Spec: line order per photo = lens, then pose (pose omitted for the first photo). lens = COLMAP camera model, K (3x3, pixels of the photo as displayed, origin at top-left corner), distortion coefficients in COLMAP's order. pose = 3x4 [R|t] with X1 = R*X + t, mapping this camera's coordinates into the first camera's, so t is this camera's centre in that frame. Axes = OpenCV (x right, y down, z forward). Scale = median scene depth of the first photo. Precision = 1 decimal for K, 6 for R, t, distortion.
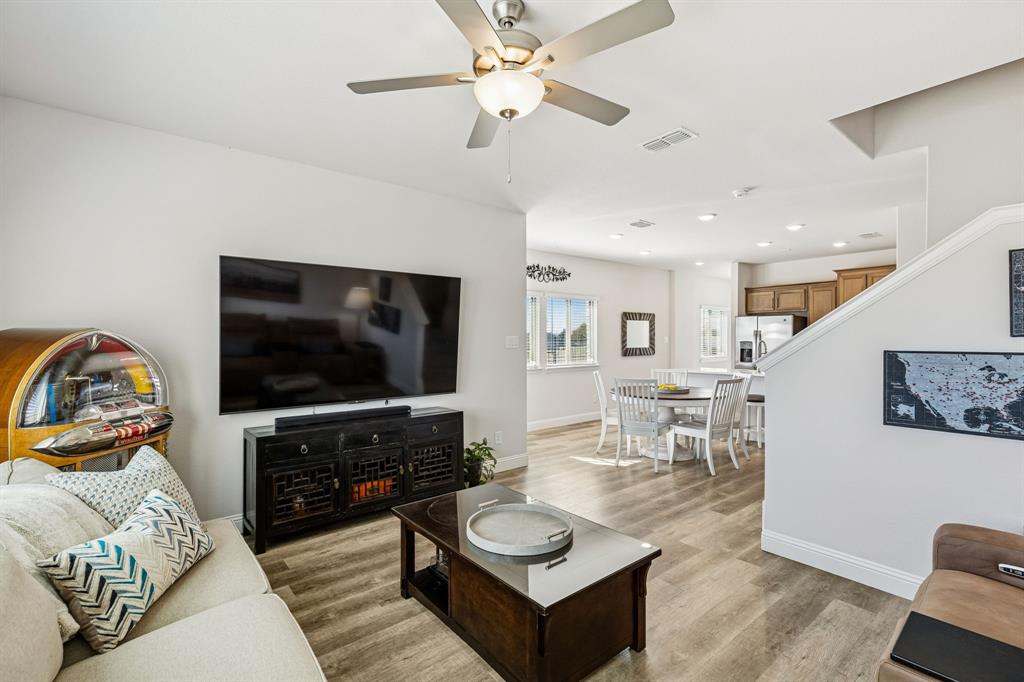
lens RADIAL K [[468.6, 0, 512.0], [0, 468.6, 341.0], [0, 0, 1]] dist [0.023978, -0.000037]
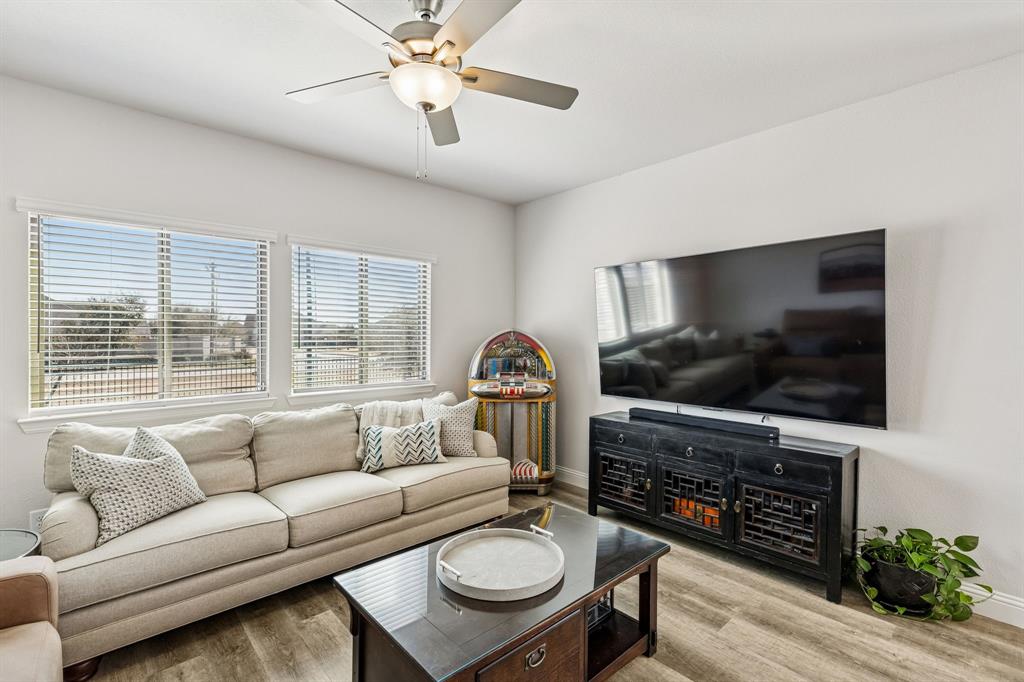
lens RADIAL K [[468.6, 0, 512.0], [0, 468.6, 341.0], [0, 0, 1]] dist [0.023978, -0.000037]
pose [[0.032133, 0.004586, -0.999473, 0.541065], [-0.009420, 0.999946, 0.004285, 0.008634], [0.999439, 0.009277, 0.032175, 0.650324]]
